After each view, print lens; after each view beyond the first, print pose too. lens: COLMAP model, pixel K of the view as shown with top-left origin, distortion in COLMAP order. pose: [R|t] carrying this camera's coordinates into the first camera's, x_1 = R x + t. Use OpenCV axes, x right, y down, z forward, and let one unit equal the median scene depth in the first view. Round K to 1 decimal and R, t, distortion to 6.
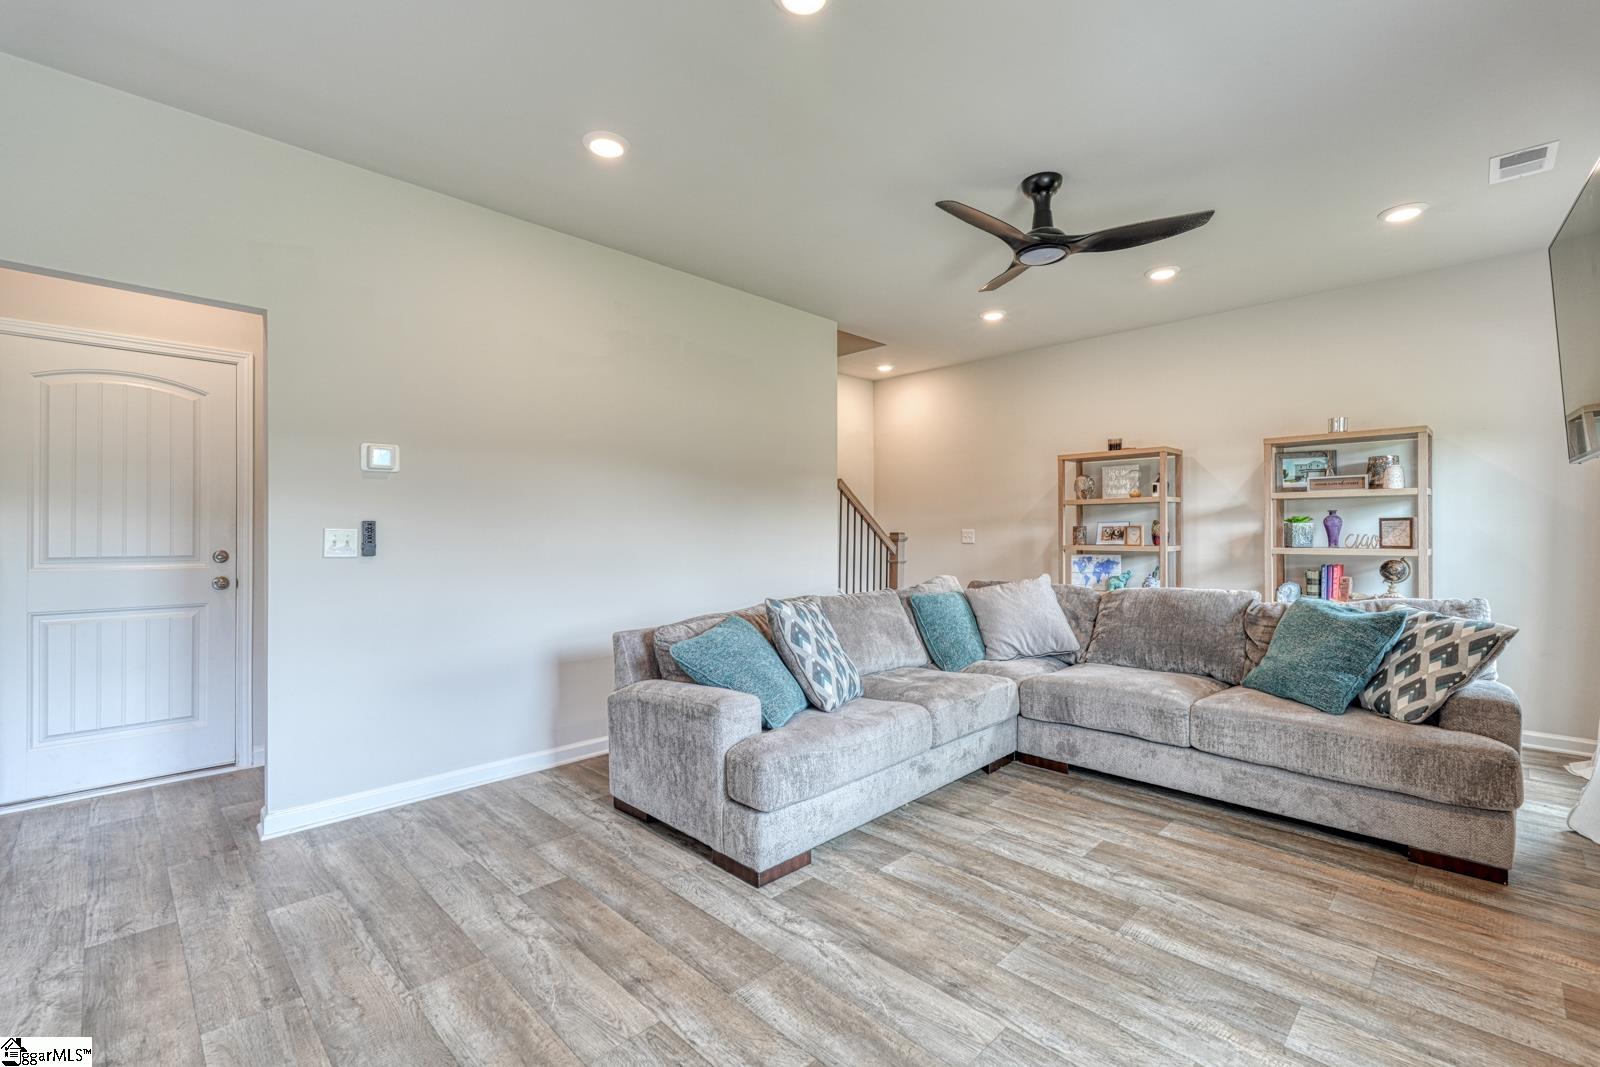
lens RADIAL K [[711.1, 0, 803.6], [0, 711.1, 528.6], [0, 0, 1]] dist [0.002023, -0.000342]
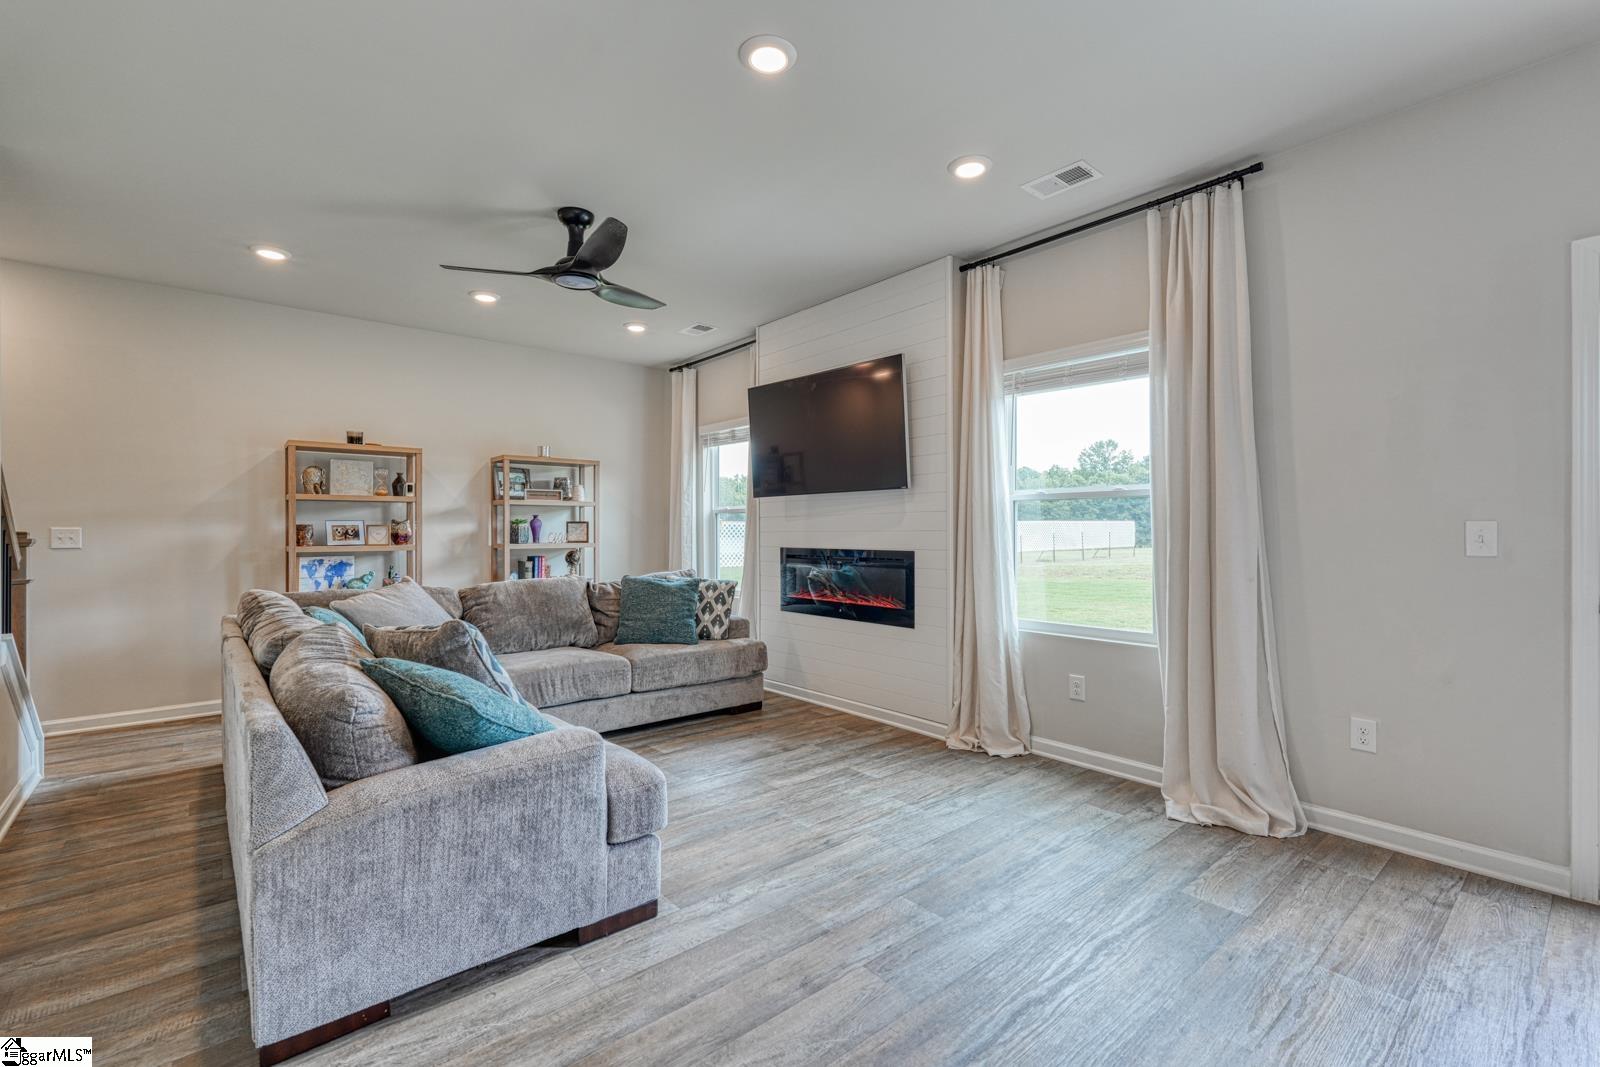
lens RADIAL K [[711.1, 0, 797.3], [0, 711.1, 533.8], [0, 0, 1]] dist [0.002023, -0.000342]
pose [[0.069970, -0.004410, 0.997539, -0.600730], [-0.006025, 0.999970, 0.004843, 0.000132], [-0.997531, -0.006349, 0.069942, 0.464128]]
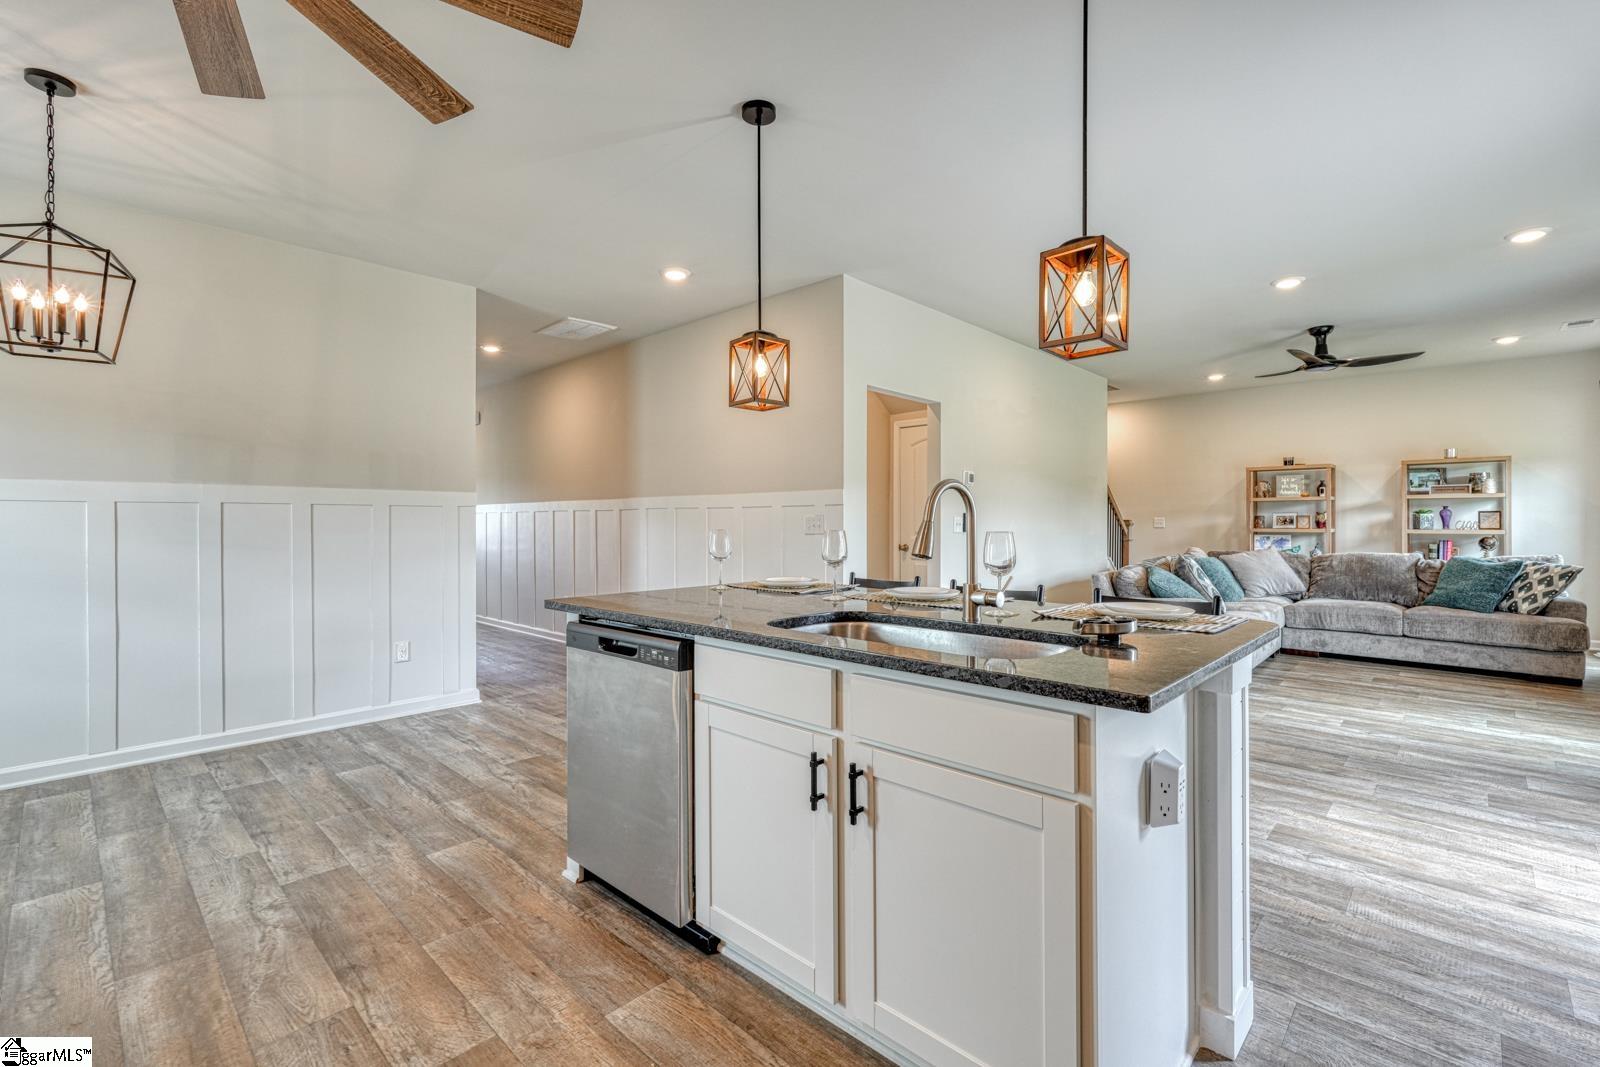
lens RADIAL K [[711.1, 0, 797.1], [0, 711.1, 523.2], [0, 0, 1]] dist [0.002023, -0.000342]
pose [[0.999723, -0.002977, 0.023339, -0.842608], [0.002731, 0.999940, 0.010590, -0.008391], [-0.023369, -0.010523, 0.999672, -0.639452]]
